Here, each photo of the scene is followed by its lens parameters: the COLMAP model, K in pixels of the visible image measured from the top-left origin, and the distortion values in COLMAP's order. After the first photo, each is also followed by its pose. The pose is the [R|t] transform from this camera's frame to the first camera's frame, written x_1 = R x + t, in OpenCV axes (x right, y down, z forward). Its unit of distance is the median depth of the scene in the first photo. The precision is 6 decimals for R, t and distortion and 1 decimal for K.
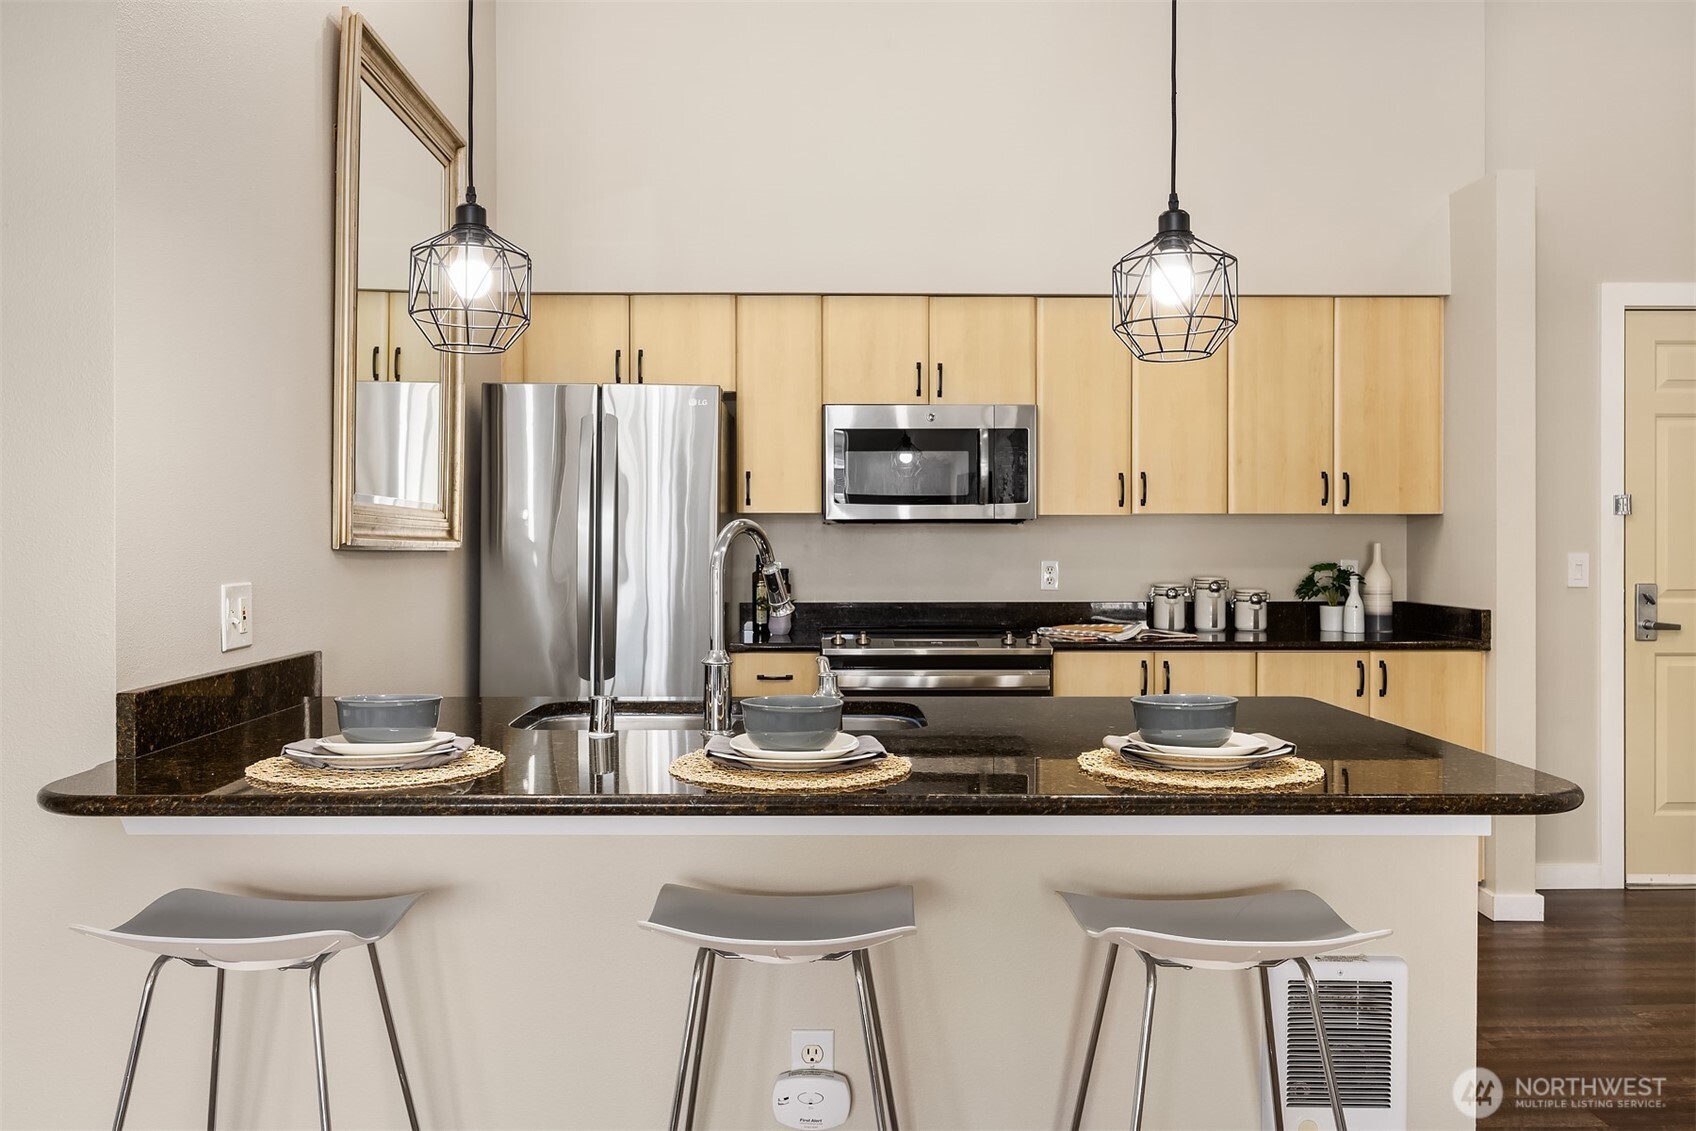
lens RADIAL K [[1381.0, 0, 811.8], [0, 1381.0, 530.4], [0, 0, 1]] dist [0.024882, -0.001904]
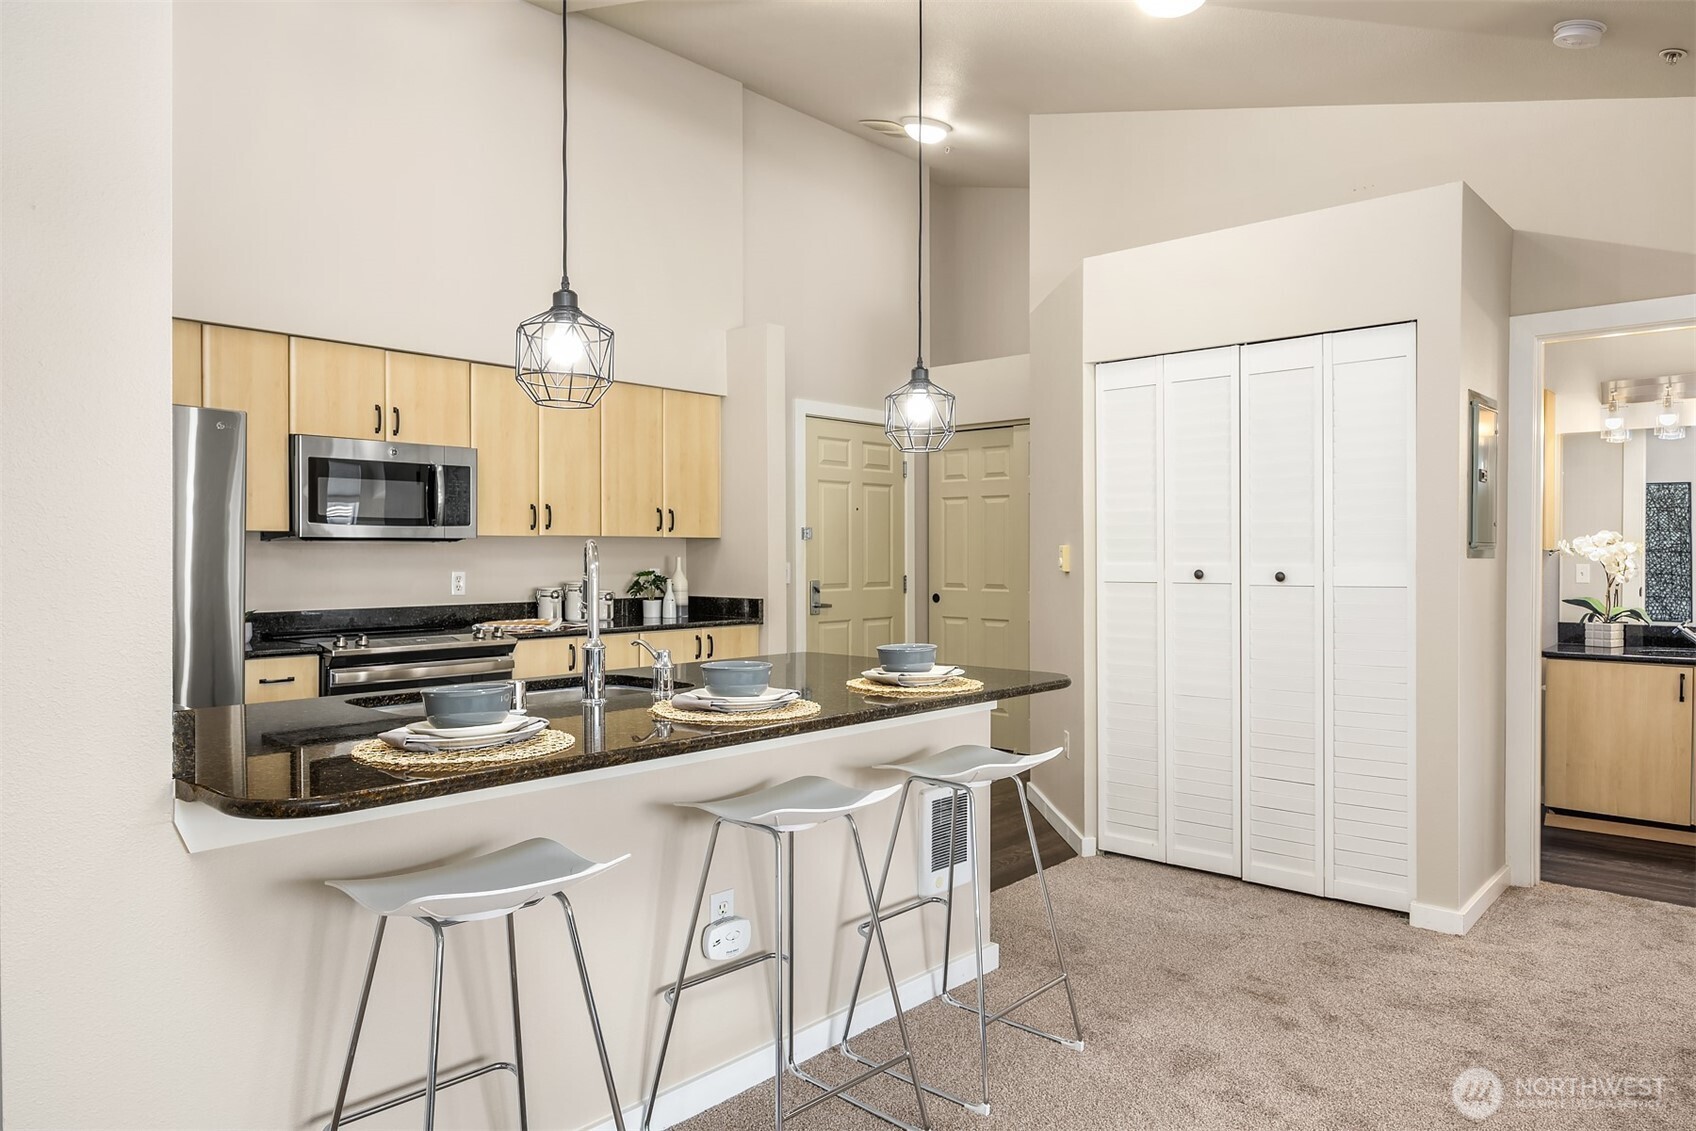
lens RADIAL K [[1110.0, 0, 897.0], [0, 1110.0, 561.9], [0, 0, 1]] dist [-0.000198, 0.000018]
pose [[0.658003, -0.005475, 0.752995, -0.344490], [-0.004942, 0.999921, 0.011589, -0.000534], [-0.752999, -0.011347, 0.657924, 0.043304]]
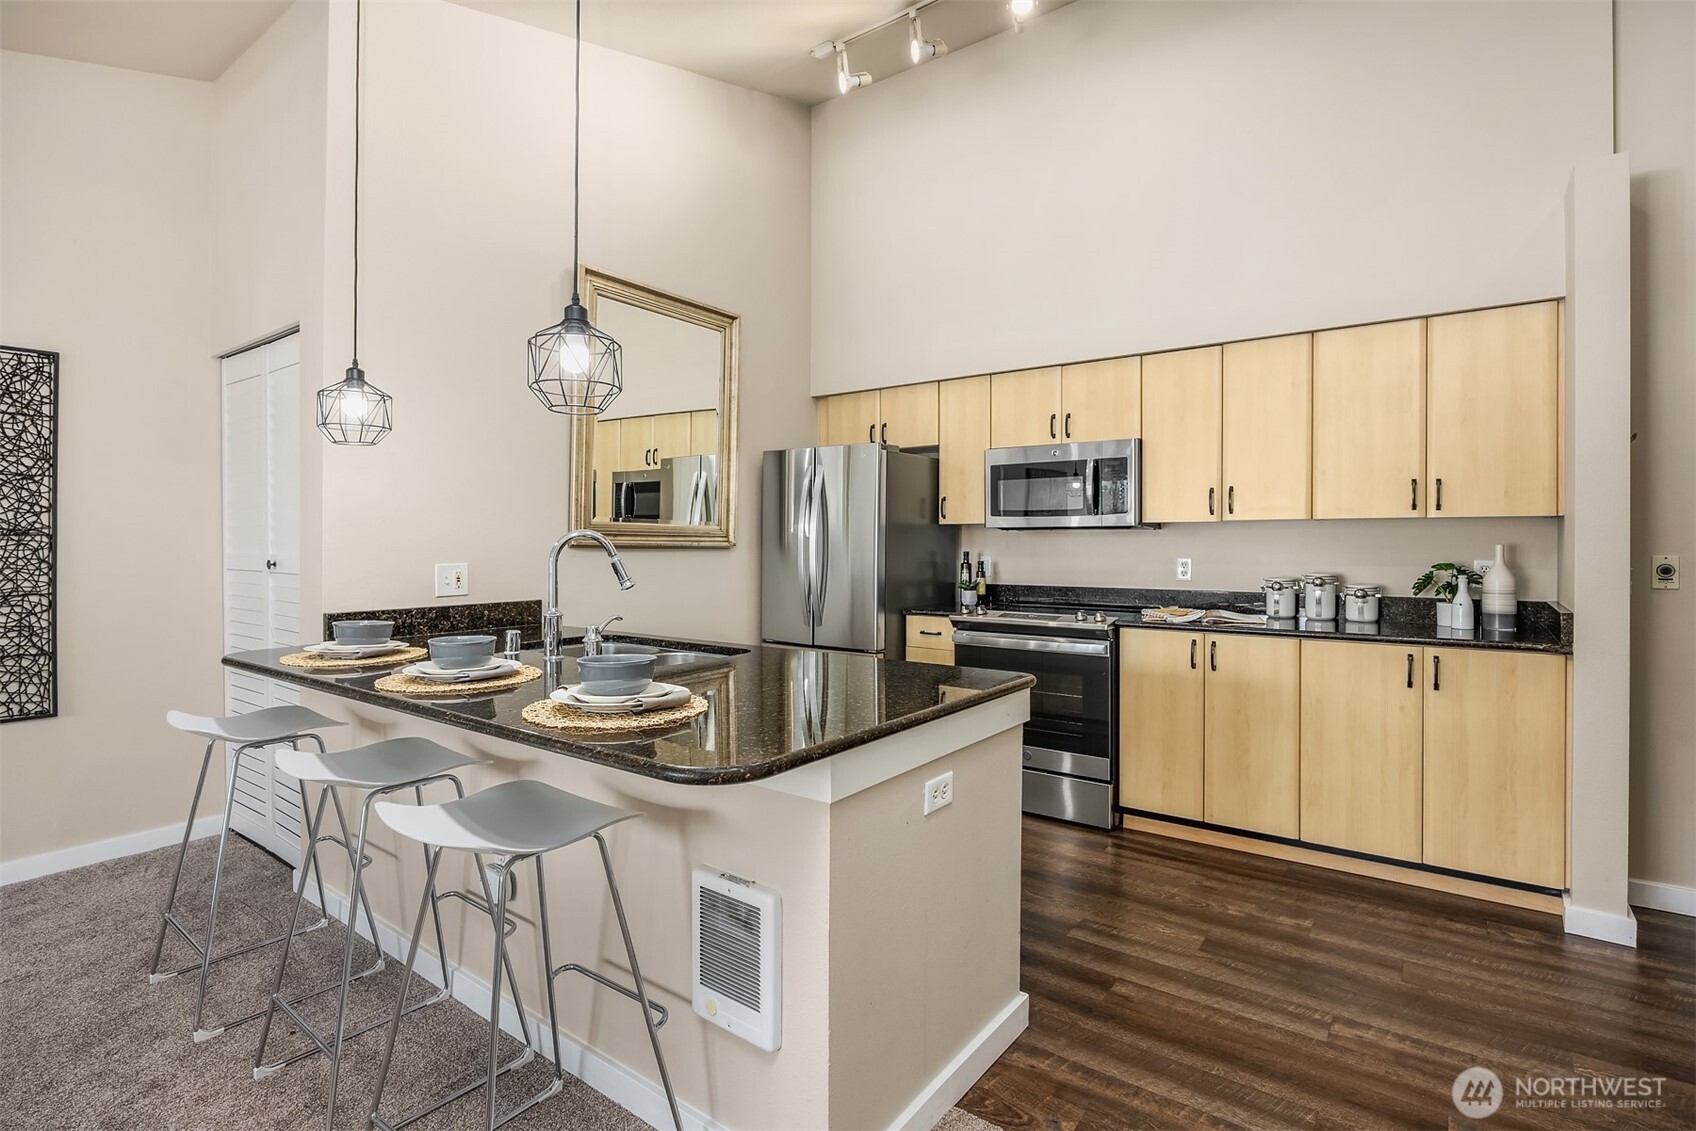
lens RADIAL K [[799.5, 0, 844.2], [0, 799.5, 552.9], [0, 0, 1]] dist [-0.003358, 0.000846]
pose [[0.800127, 0.008170, -0.599775, 0.389505], [0.004925, 0.999784, 0.020190, 0.000907], [0.599810, -0.019108, 0.799914, 0.231731]]
